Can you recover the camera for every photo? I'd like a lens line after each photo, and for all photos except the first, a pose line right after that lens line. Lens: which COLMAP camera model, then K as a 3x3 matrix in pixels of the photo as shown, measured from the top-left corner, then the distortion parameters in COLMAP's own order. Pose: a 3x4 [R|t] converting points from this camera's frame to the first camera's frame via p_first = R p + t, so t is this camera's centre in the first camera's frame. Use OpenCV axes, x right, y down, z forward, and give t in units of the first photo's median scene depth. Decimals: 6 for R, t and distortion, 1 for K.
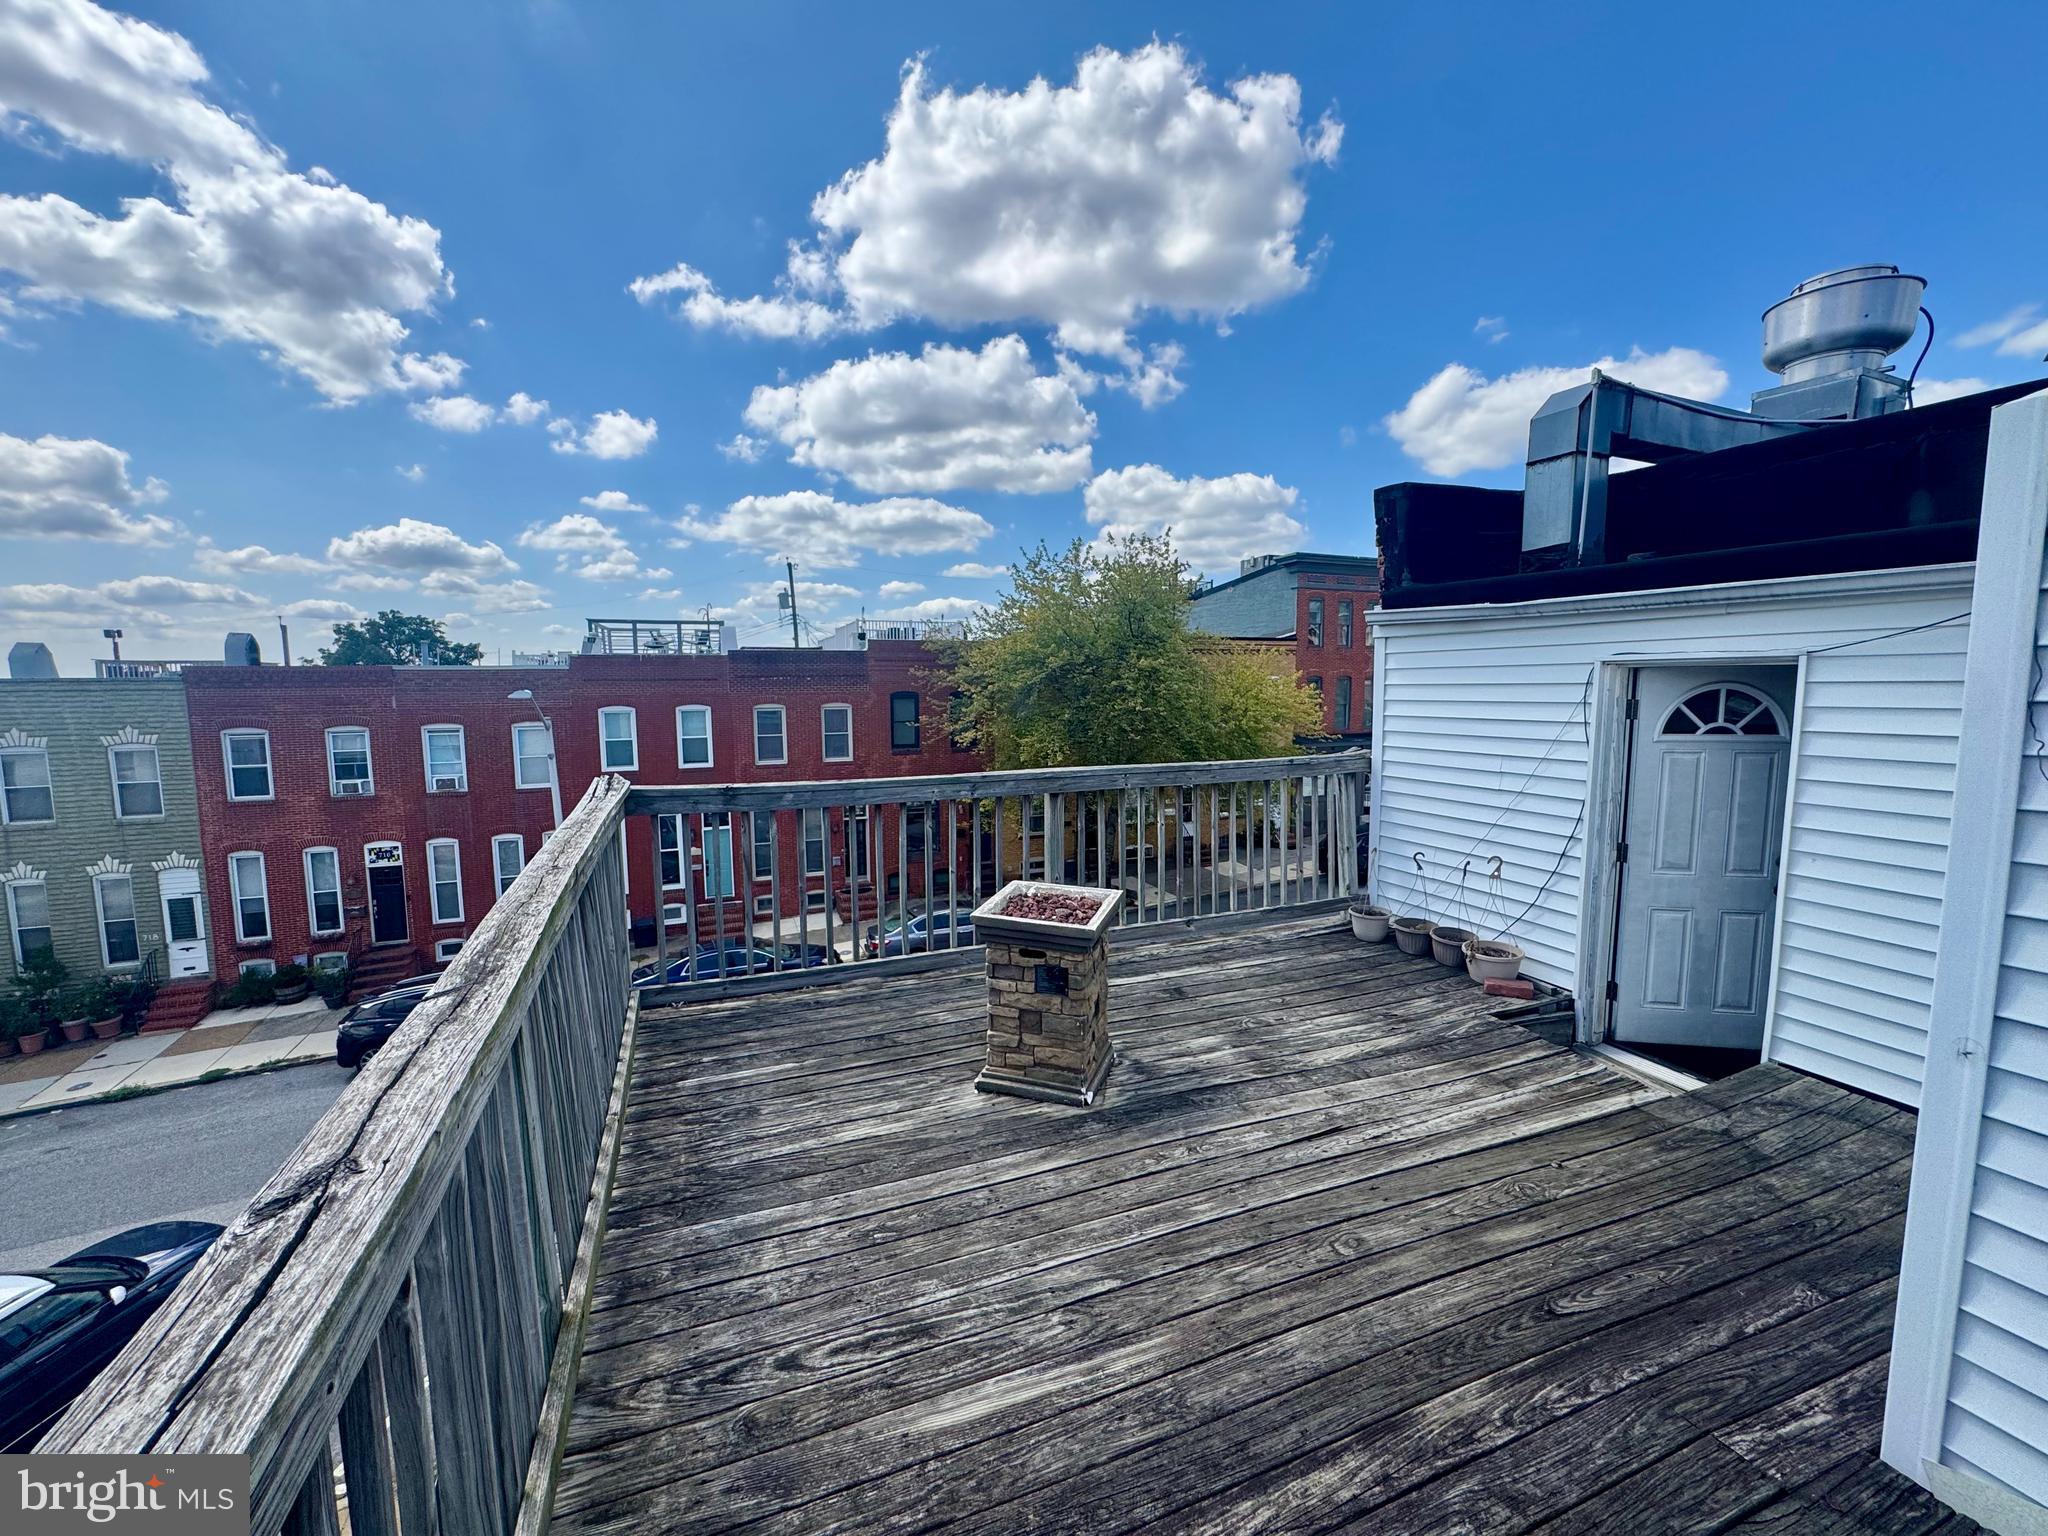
lens RADIAL K [[816.3, 0, 1020.2], [0, 816.3, 777.5], [0, 0, 1]] dist [-0.000558, 0.000217]
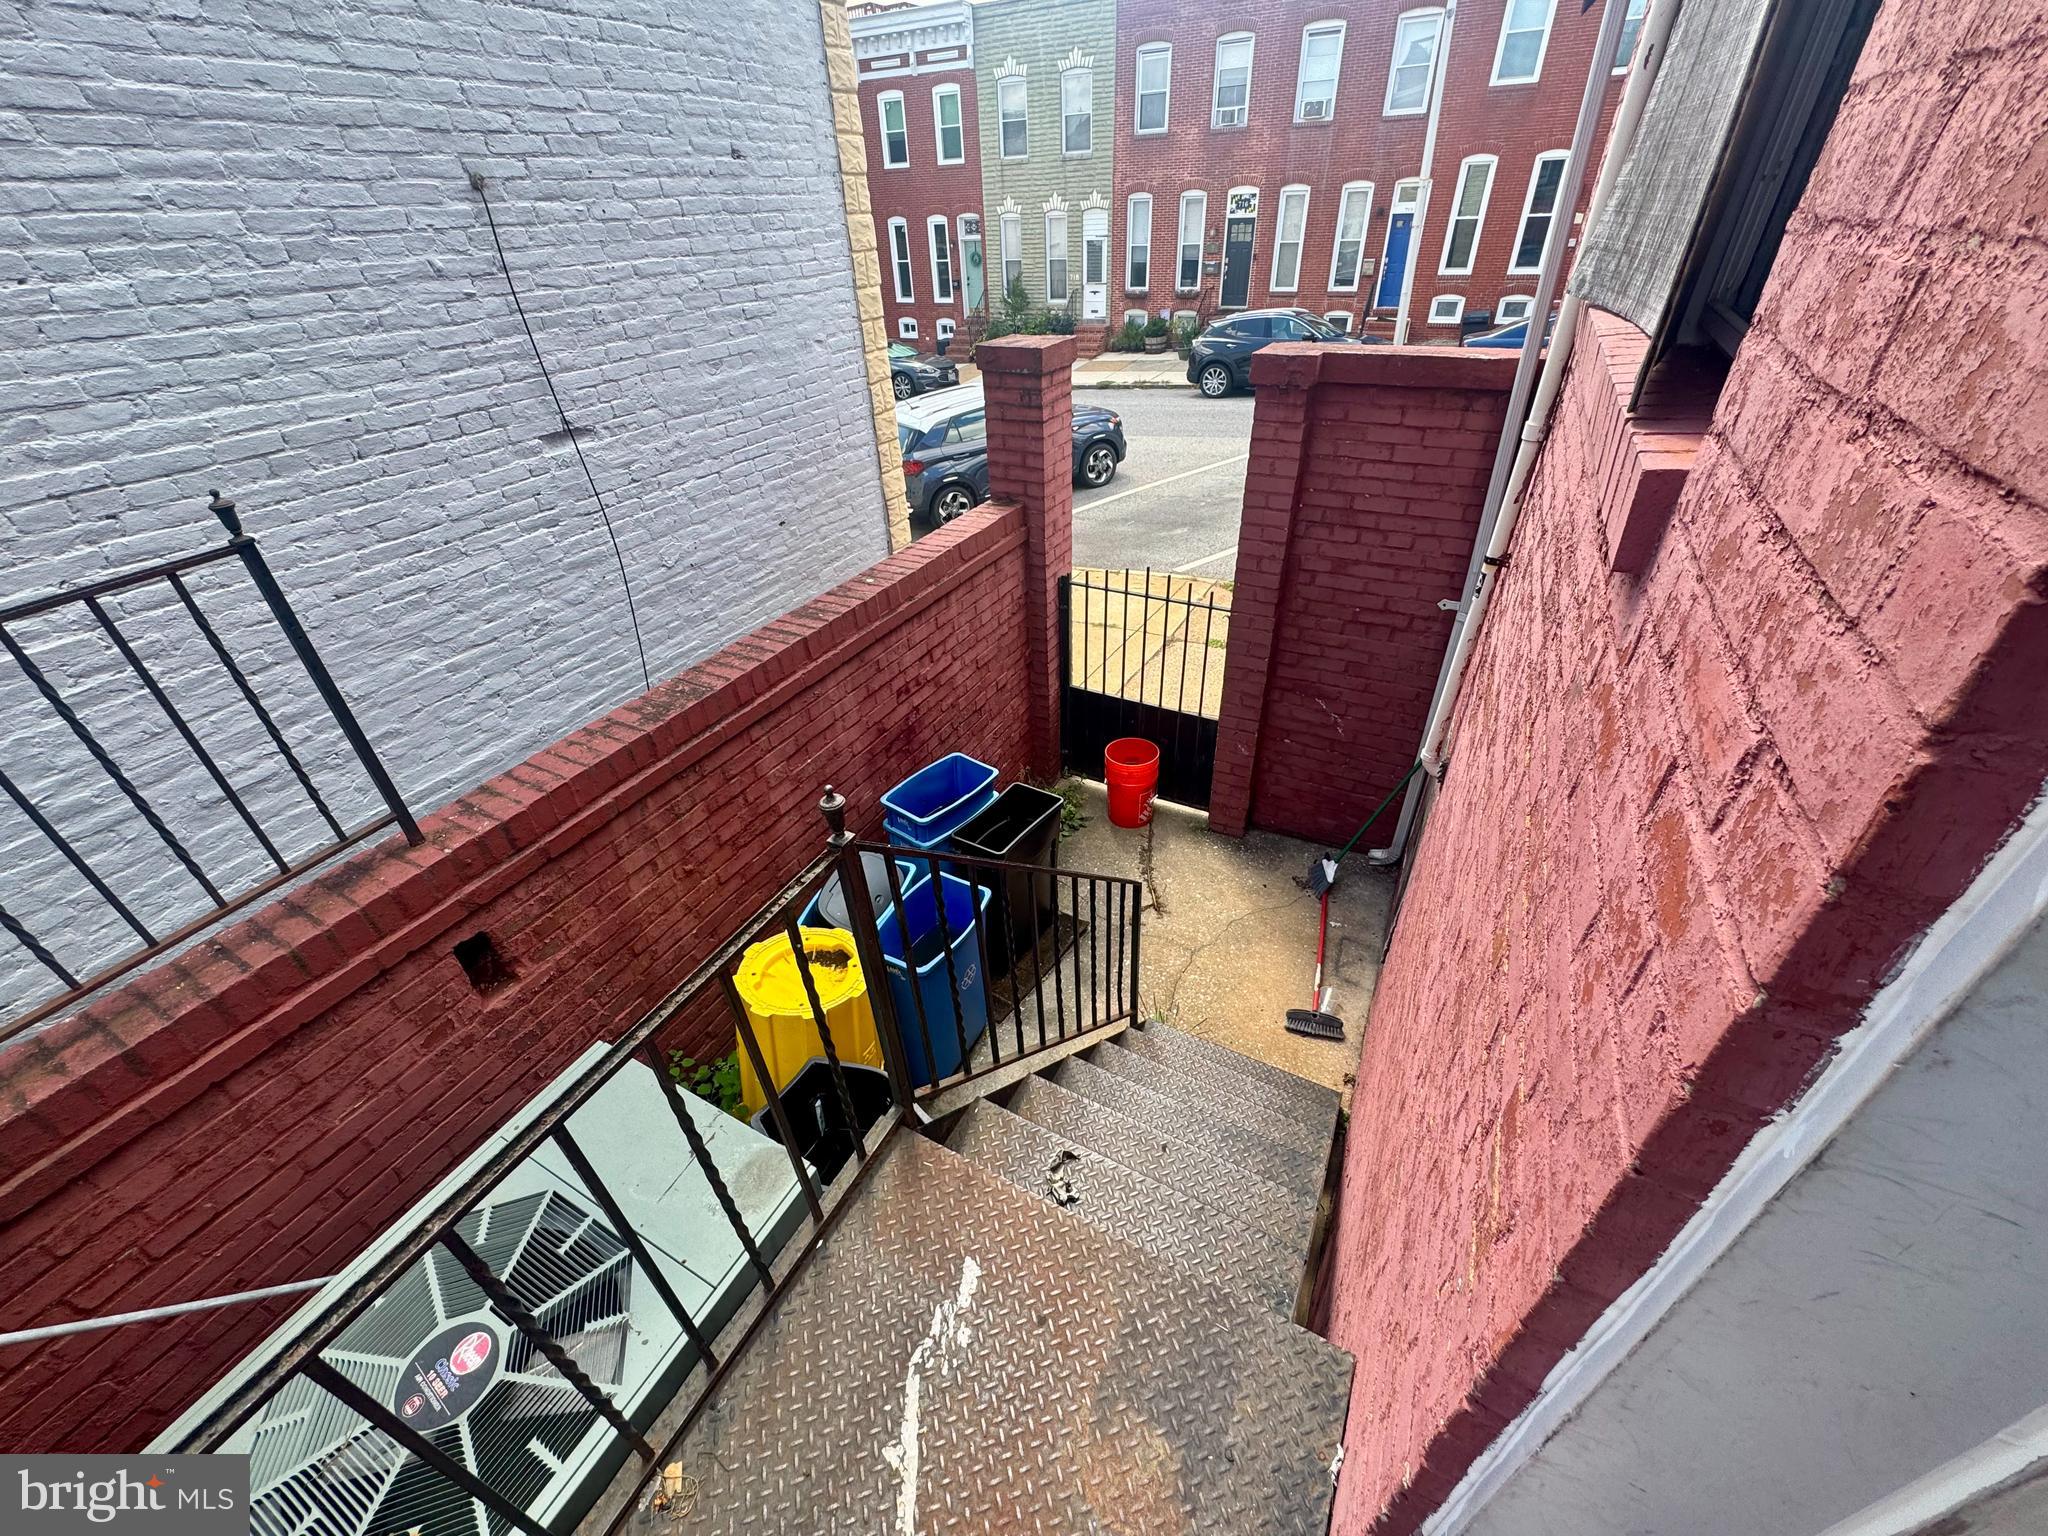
lens RADIAL K [[816.3, 0, 1022.8], [0, 816.3, 766.3], [0, 0, 1]] dist [-0.000558, 0.000217]
pose [[0.650135, 0.413699, -0.637321, -0.046753], [-0.046401, 0.858832, 0.510152, 0.197192], [0.758401, -0.302095, 0.577553, 0.026964]]
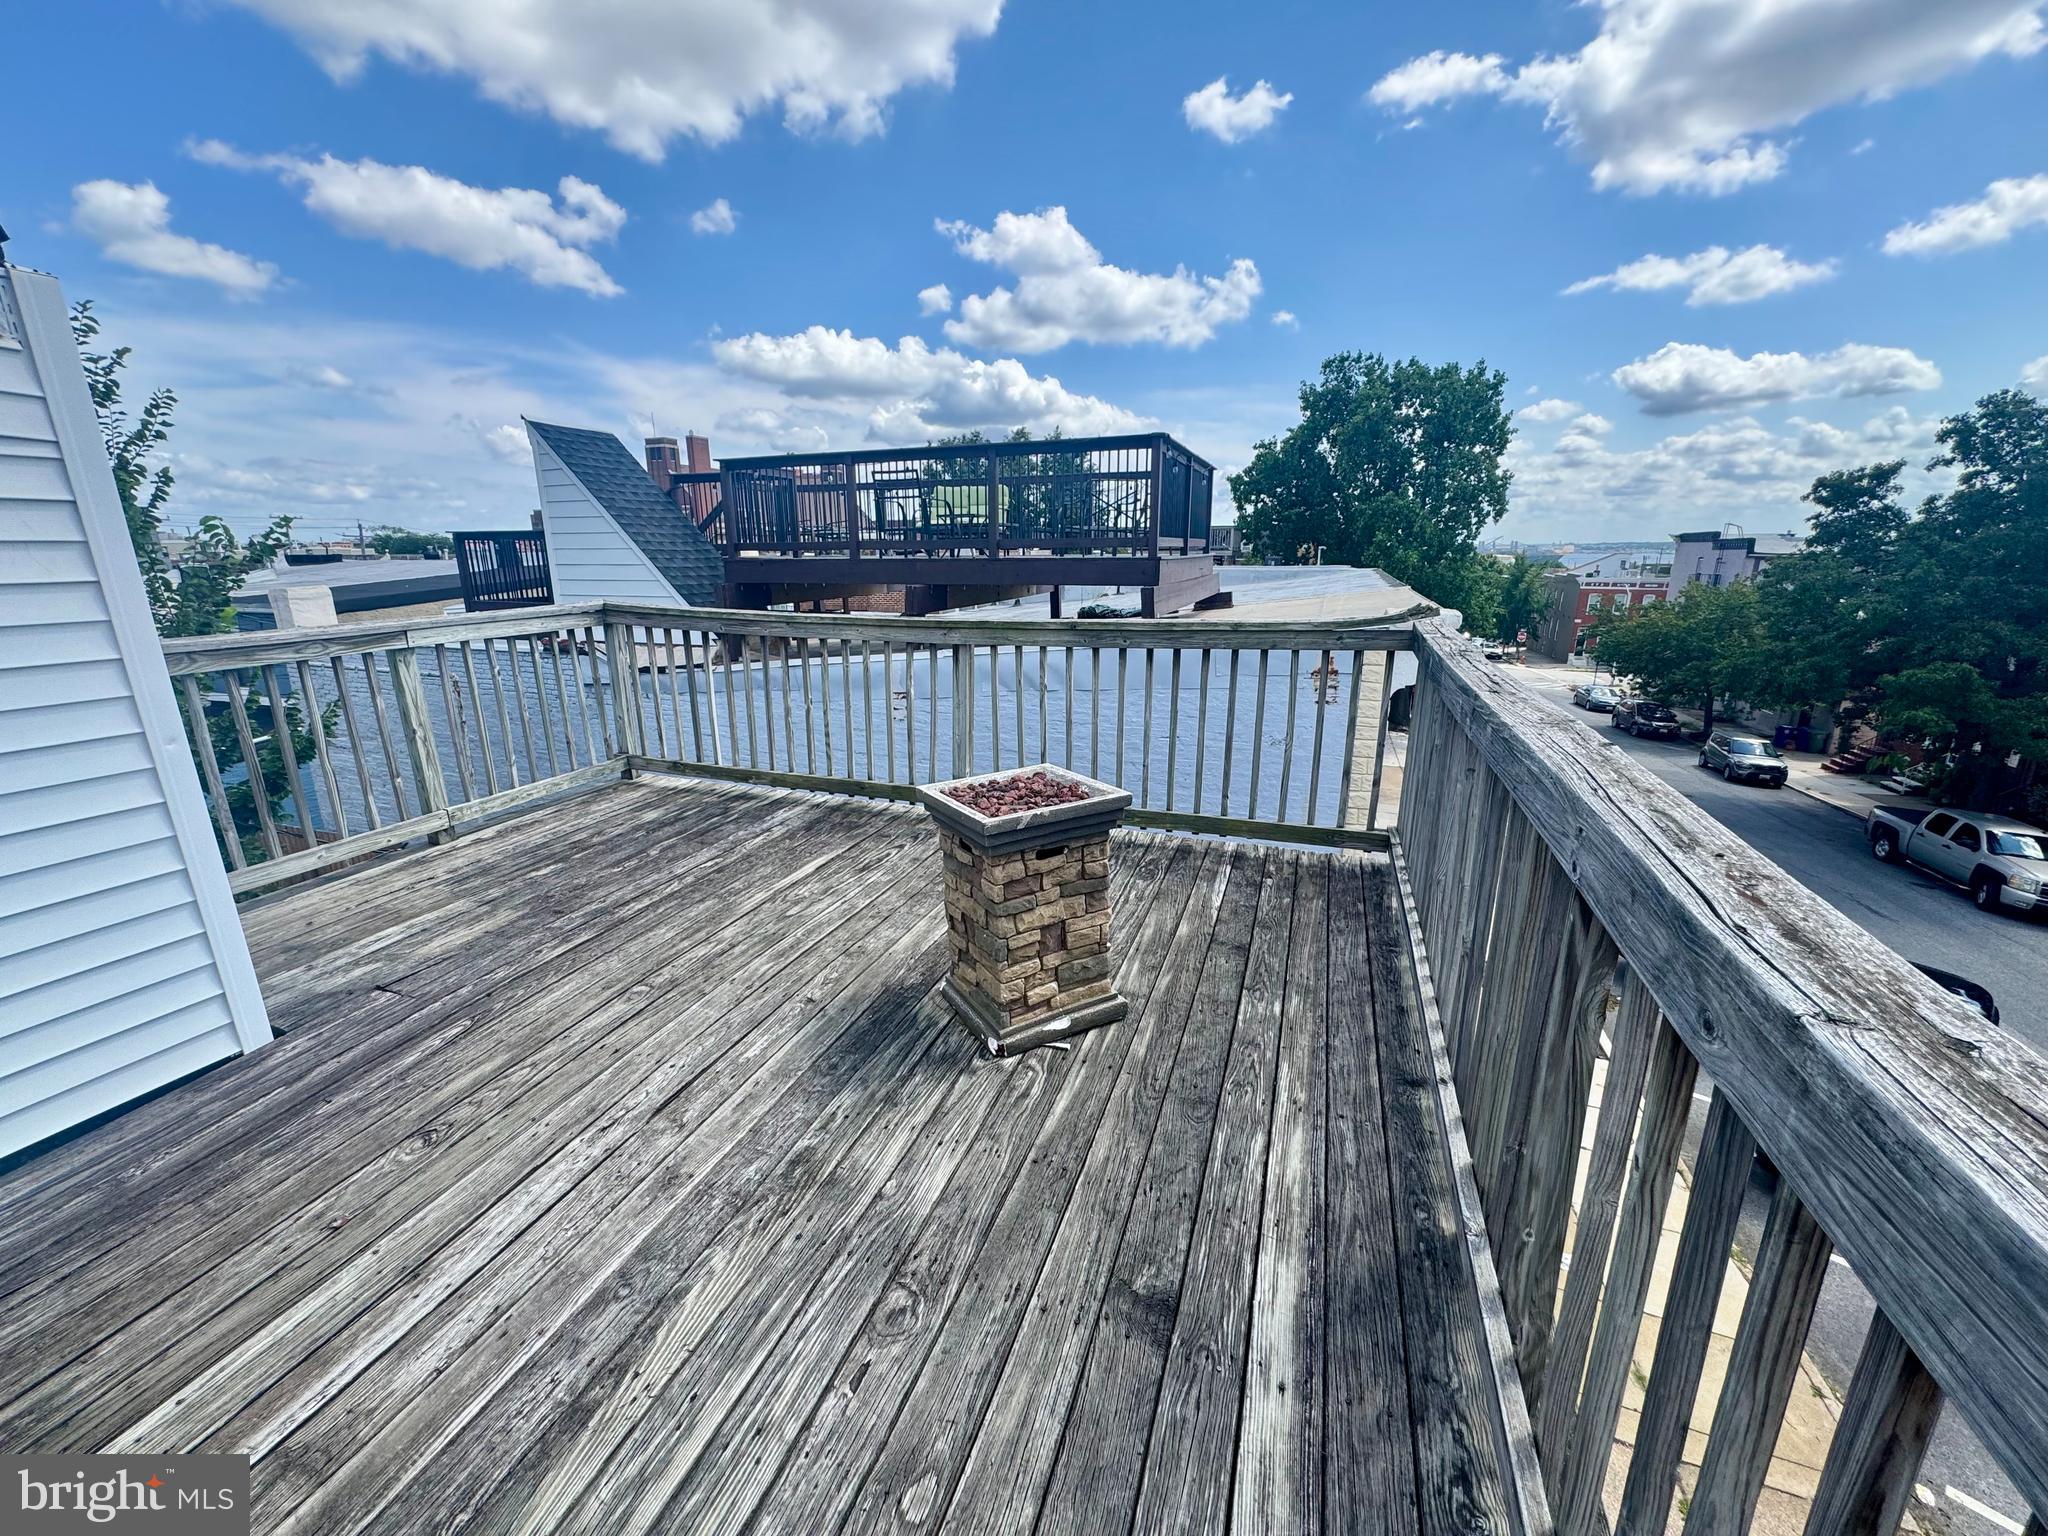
lens RADIAL K [[816.3, 0, 1023.7], [0, 816.3, 758.5], [0, 0, 1]] dist [-0.000558, 0.000217]
pose [[-0.662679, 0.199533, -0.721833, 0.606002], [-0.076069, 0.940935, 0.329932, -0.134197], [0.745030, 0.273548, -0.608360, 1.515351]]
